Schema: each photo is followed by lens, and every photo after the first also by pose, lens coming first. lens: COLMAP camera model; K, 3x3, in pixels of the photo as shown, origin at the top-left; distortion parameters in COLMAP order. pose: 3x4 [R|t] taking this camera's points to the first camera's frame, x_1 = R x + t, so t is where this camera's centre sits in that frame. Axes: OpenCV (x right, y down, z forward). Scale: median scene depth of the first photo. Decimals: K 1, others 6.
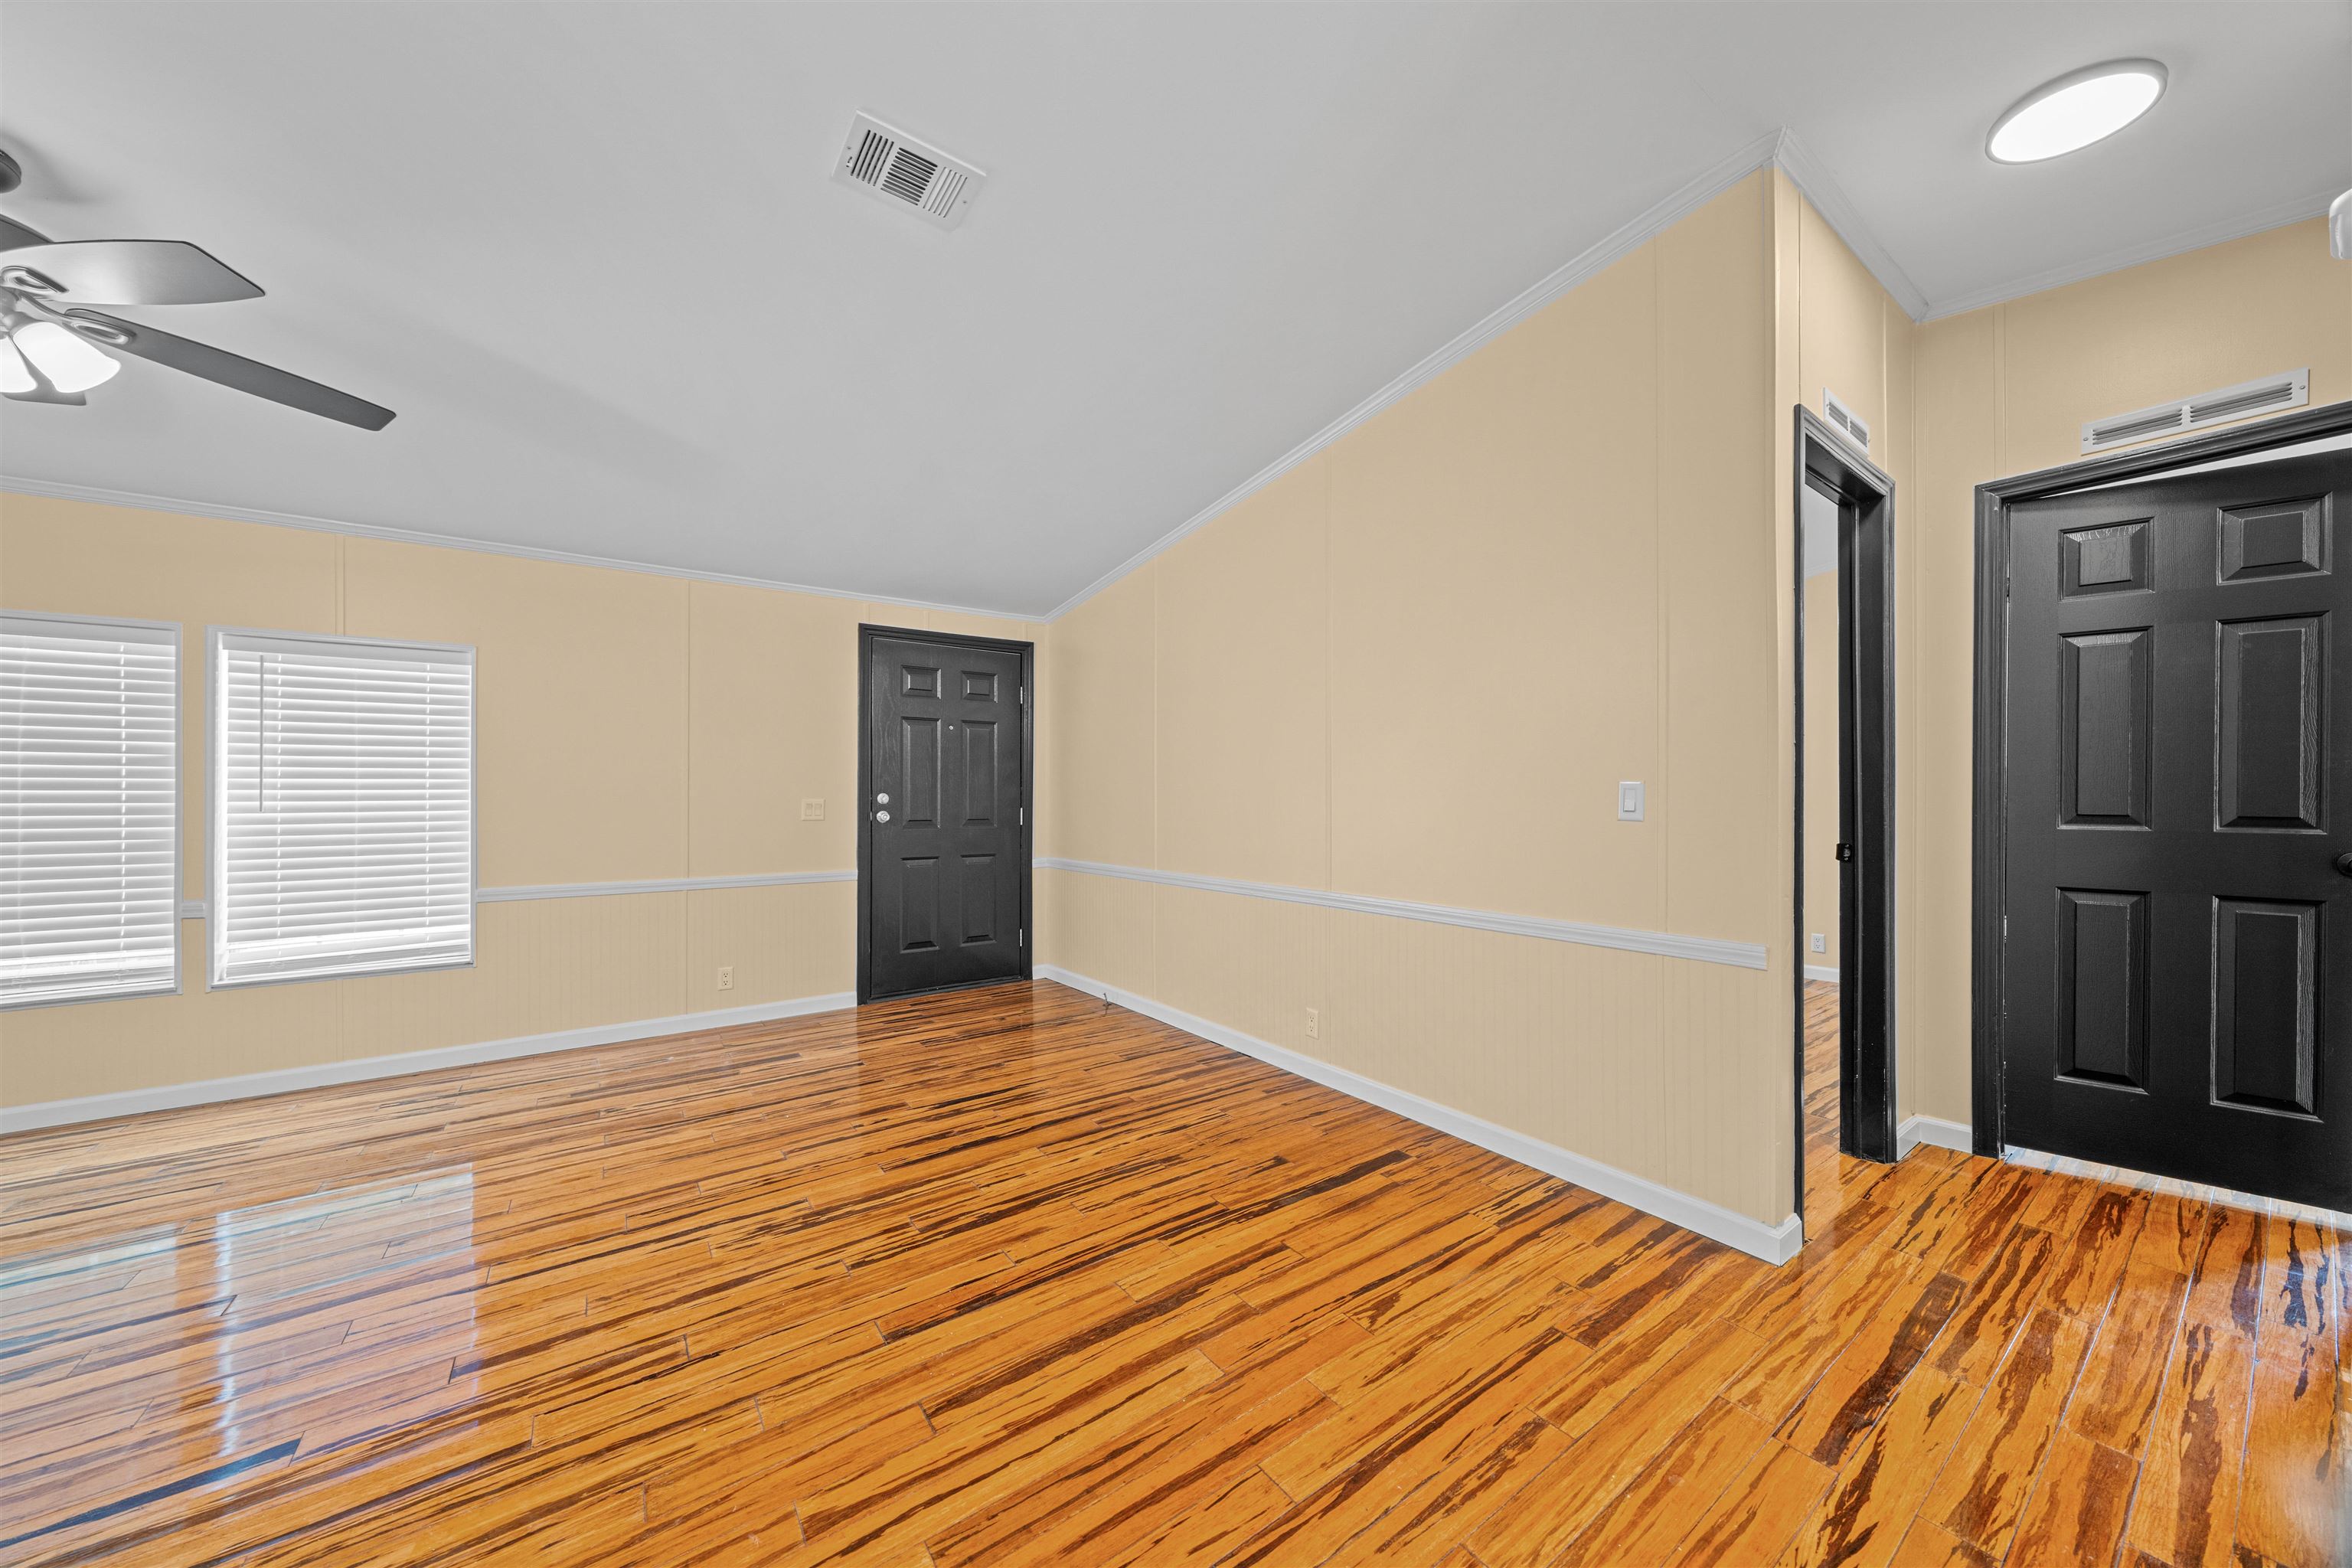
lens RADIAL K [[810.2, 0, 1175.1], [0, 810.2, 790.9], [0, 0, 1]] dist [0.000091, 0.000155]
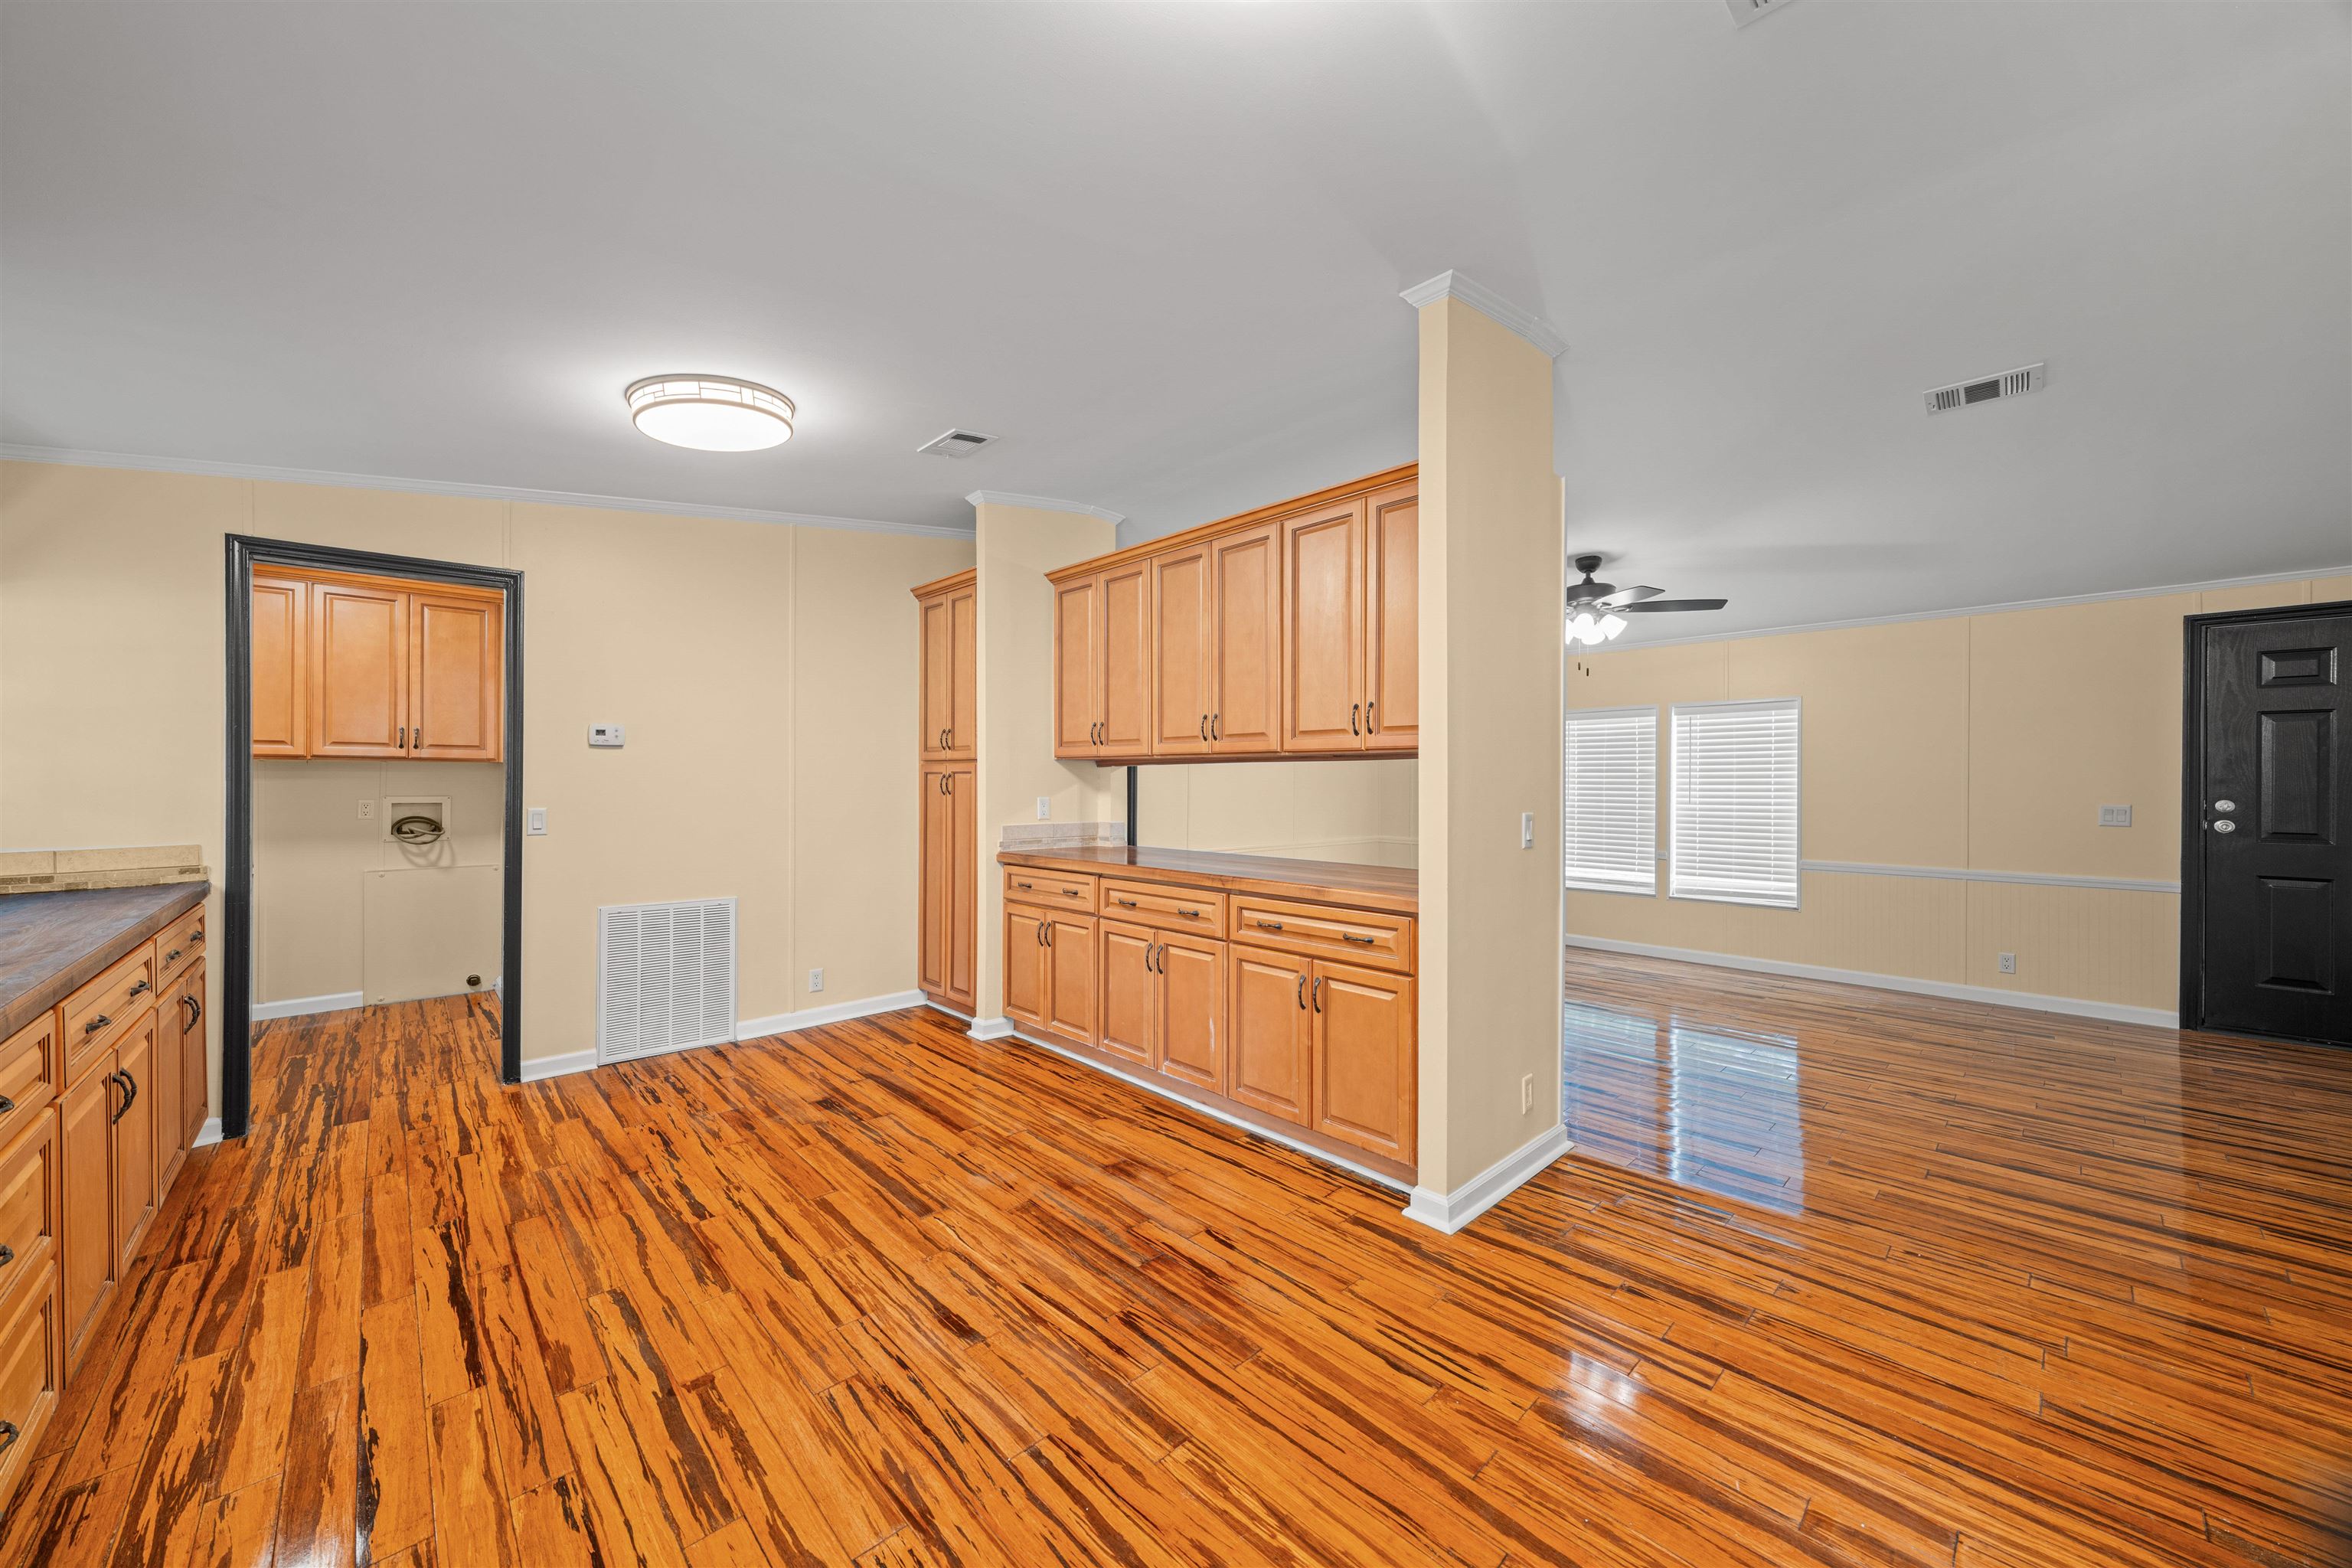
lens RADIAL K [[850.8, 0, 1176.0], [0, 850.8, 784.0], [0, 0, 1]] dist [0.001035, 0.000041]
pose [[0.136834, 0.006508, -0.990573, 0.970319], [0.004573, 0.999964, 0.007201, -0.063005], [0.990583, -0.005515, 0.136799, -0.639295]]
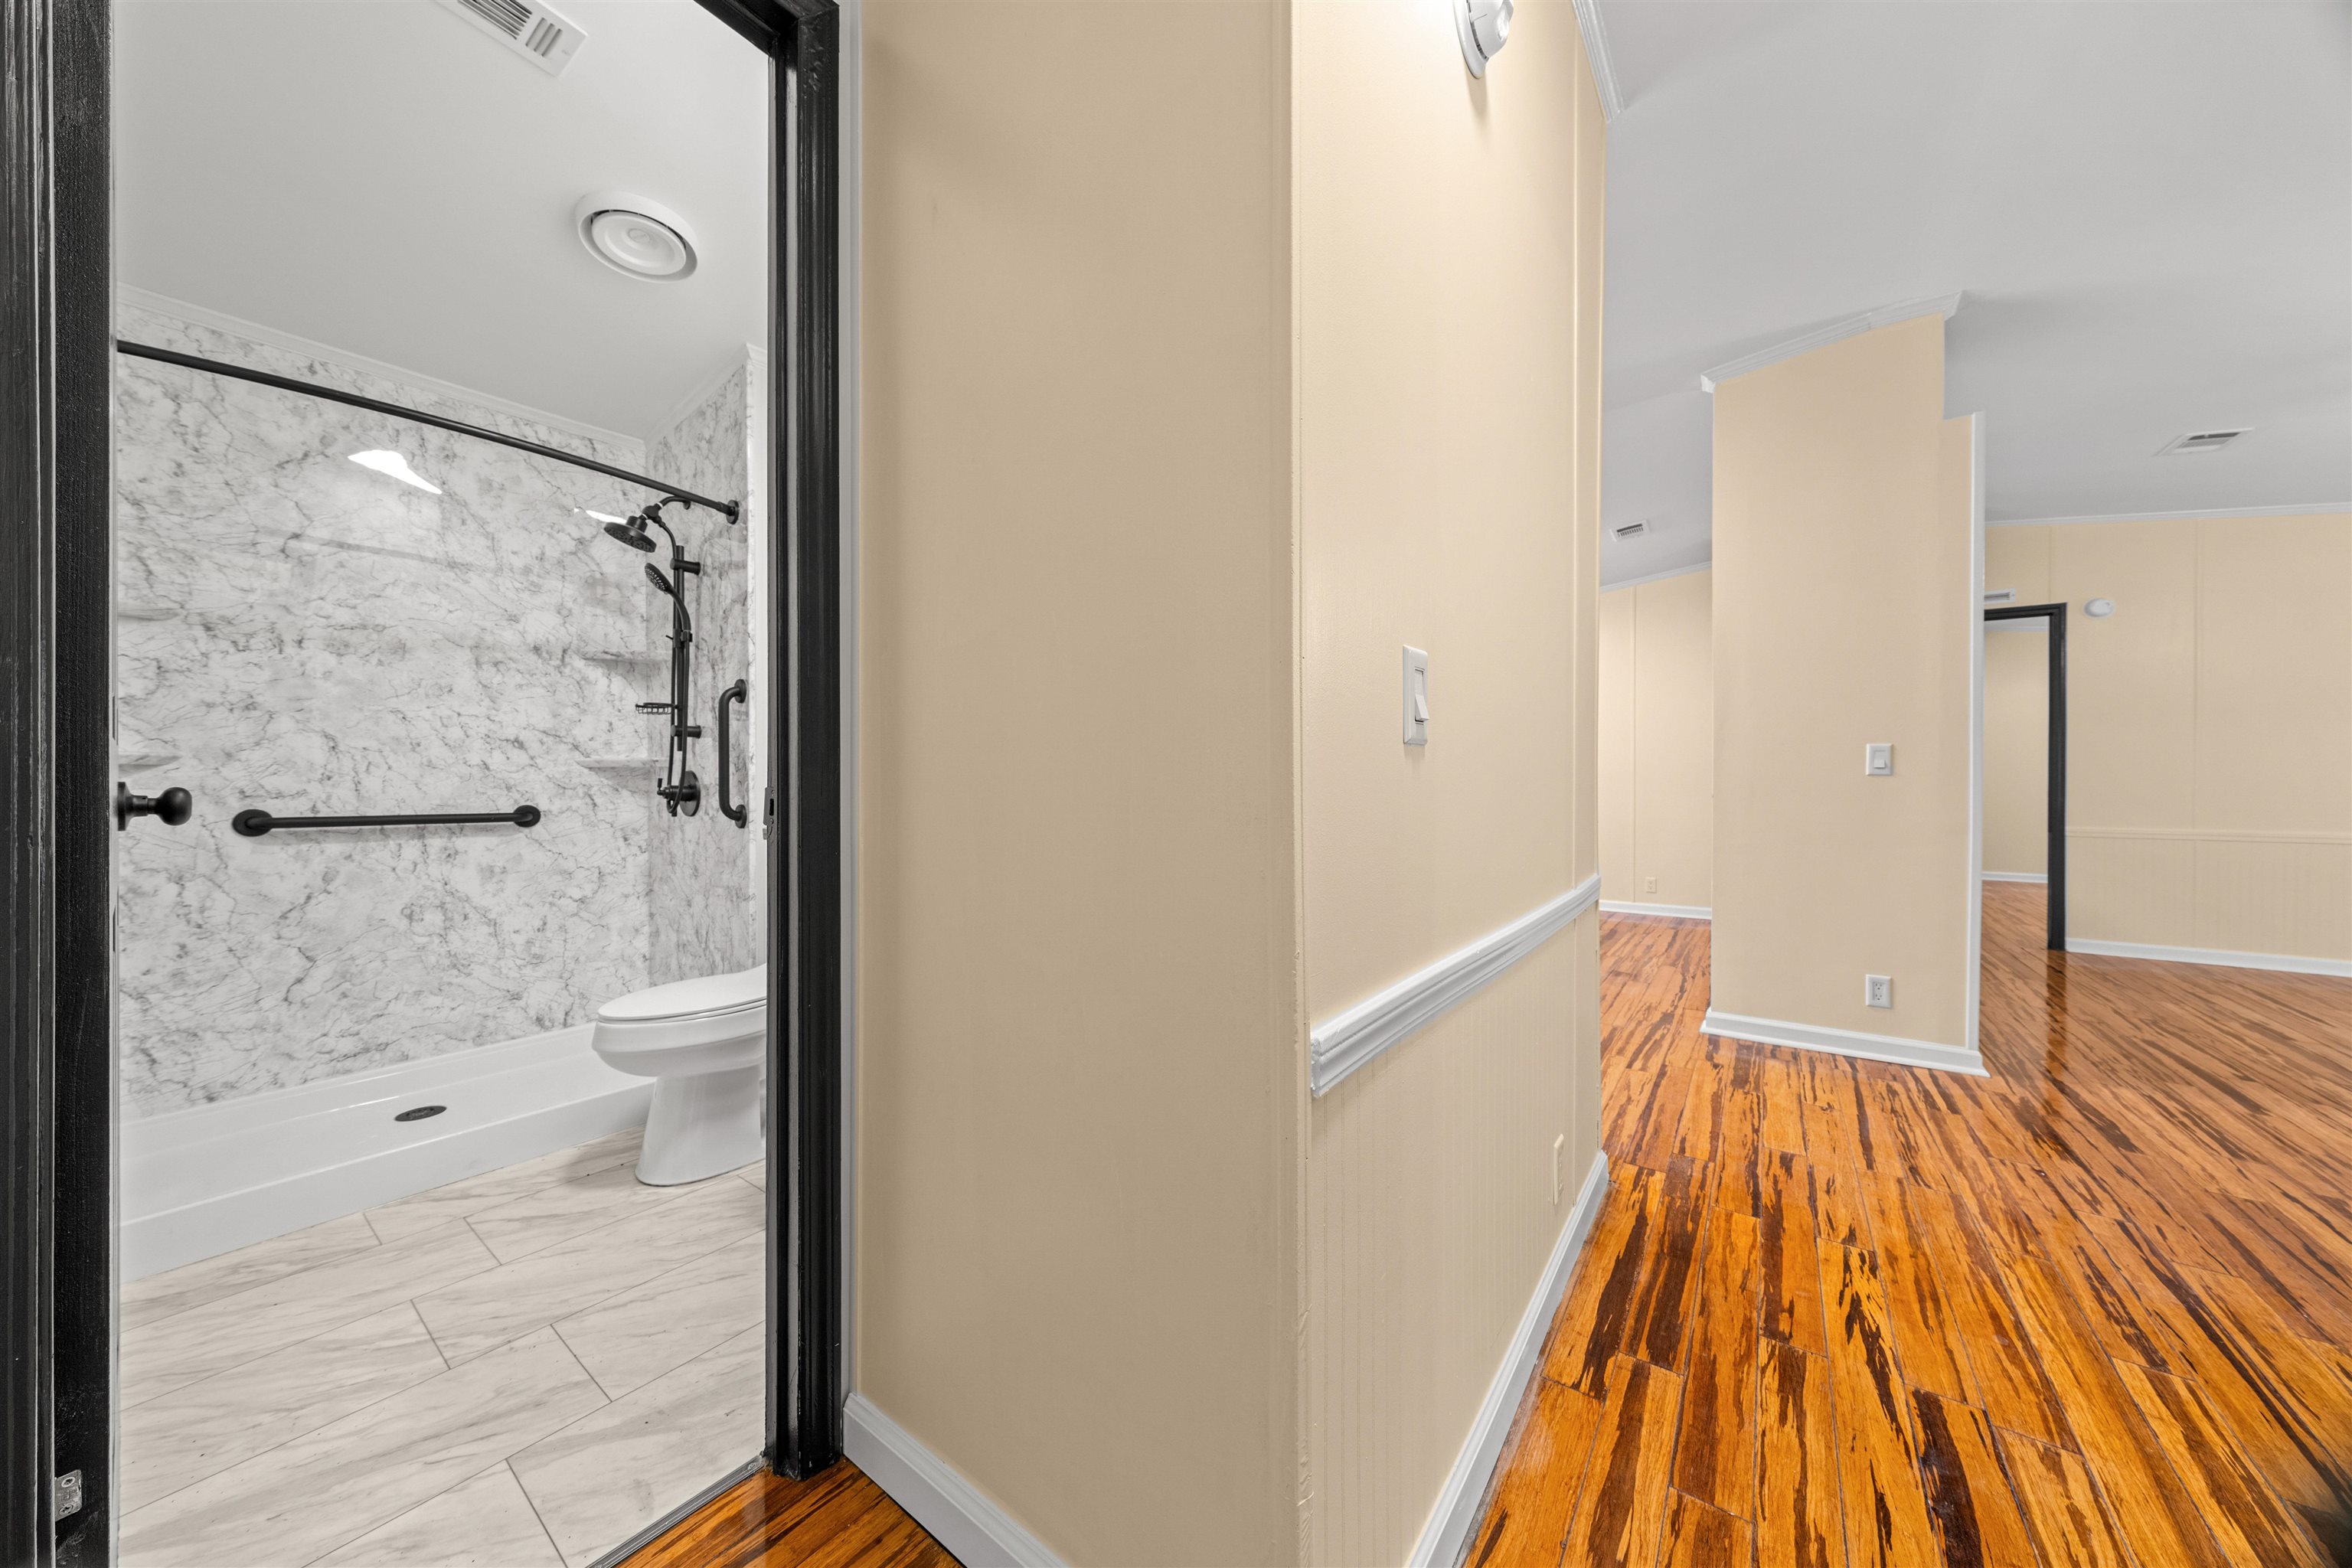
lens RADIAL K [[793.4, 0, 1176.0], [0, 793.4, 784.0], [0, 0, 1]] dist [0.001536, 0.000184]
pose [[-0.952660, 0.000453, -0.304038, 1.366900], [0.002149, 0.999984, -0.005244, 0.080286], [0.304030, -0.005649, -0.952646, 1.156885]]
